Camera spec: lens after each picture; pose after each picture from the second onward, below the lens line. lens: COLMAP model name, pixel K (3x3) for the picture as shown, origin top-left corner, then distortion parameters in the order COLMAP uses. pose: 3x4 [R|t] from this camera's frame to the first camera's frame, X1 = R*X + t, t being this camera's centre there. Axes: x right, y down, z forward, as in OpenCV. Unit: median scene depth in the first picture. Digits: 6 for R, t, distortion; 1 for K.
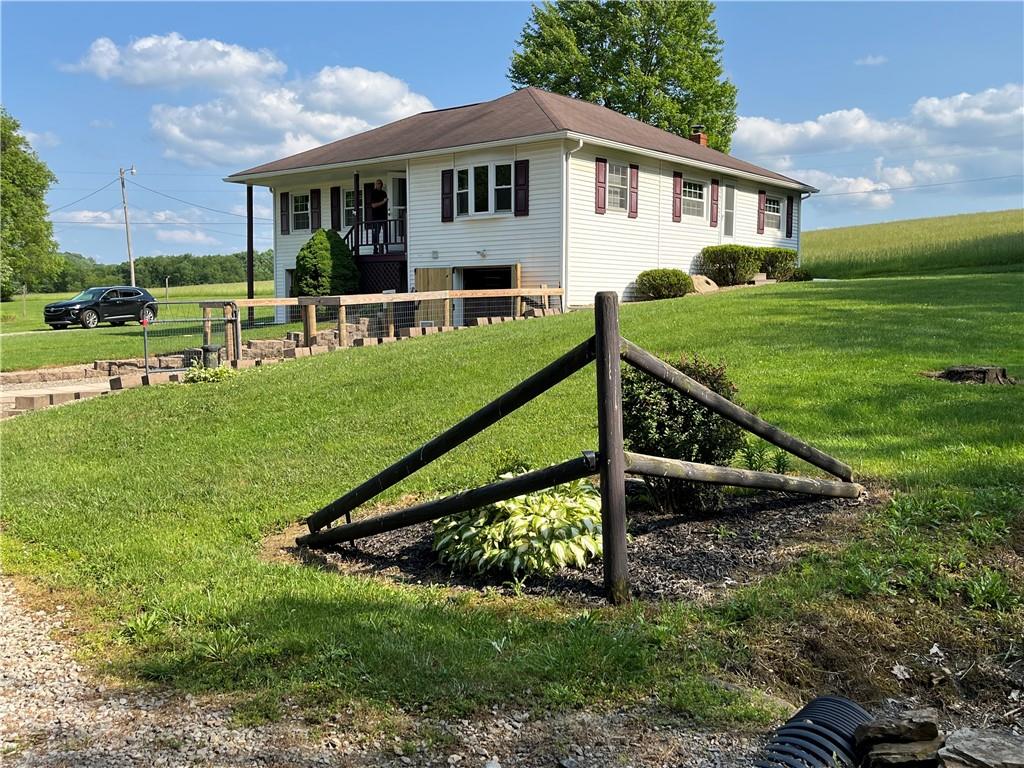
lens RADIAL K [[977.1, 0, 512.0], [0, 977.1, 384.0], [0, 0, 1]] dist [0.010650, -0.004207]
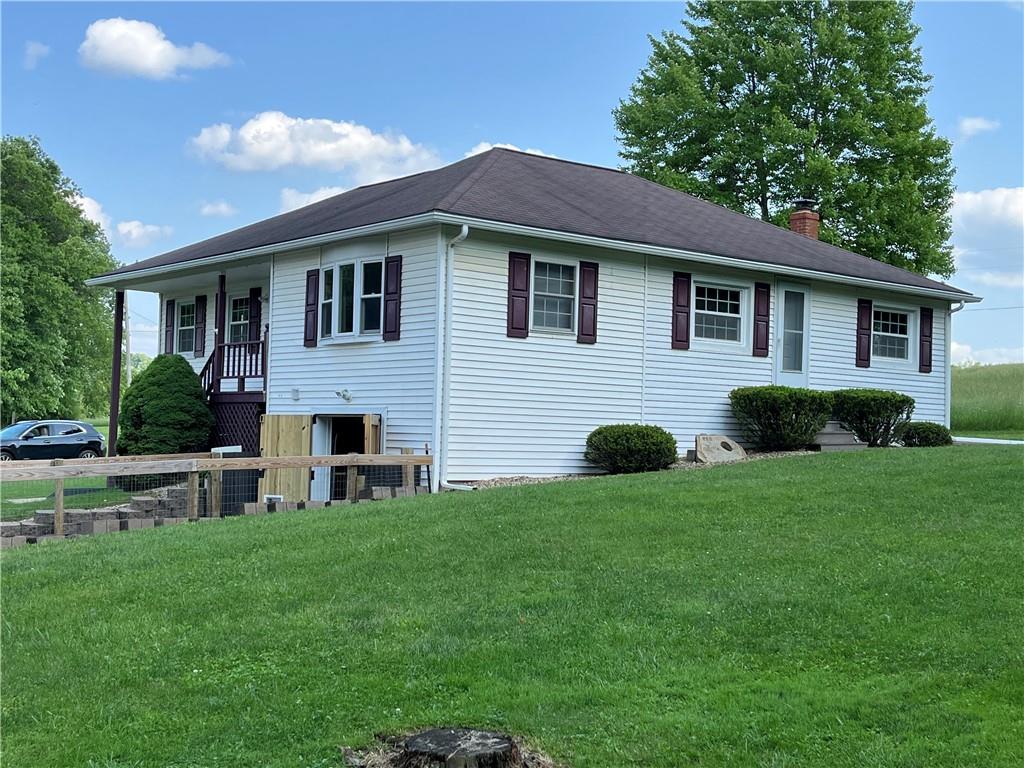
lens RADIAL K [[1296.1, 0, 512.0], [0, 1296.1, 384.0], [0, 0, 1]] dist [0.126735, 0.001191]
pose [[0.980276, 0.016100, -0.196976, 0.242176], [-0.040041, 0.992185, -0.118175, -0.042001], [0.193534, 0.123731, 0.973260, 0.171301]]
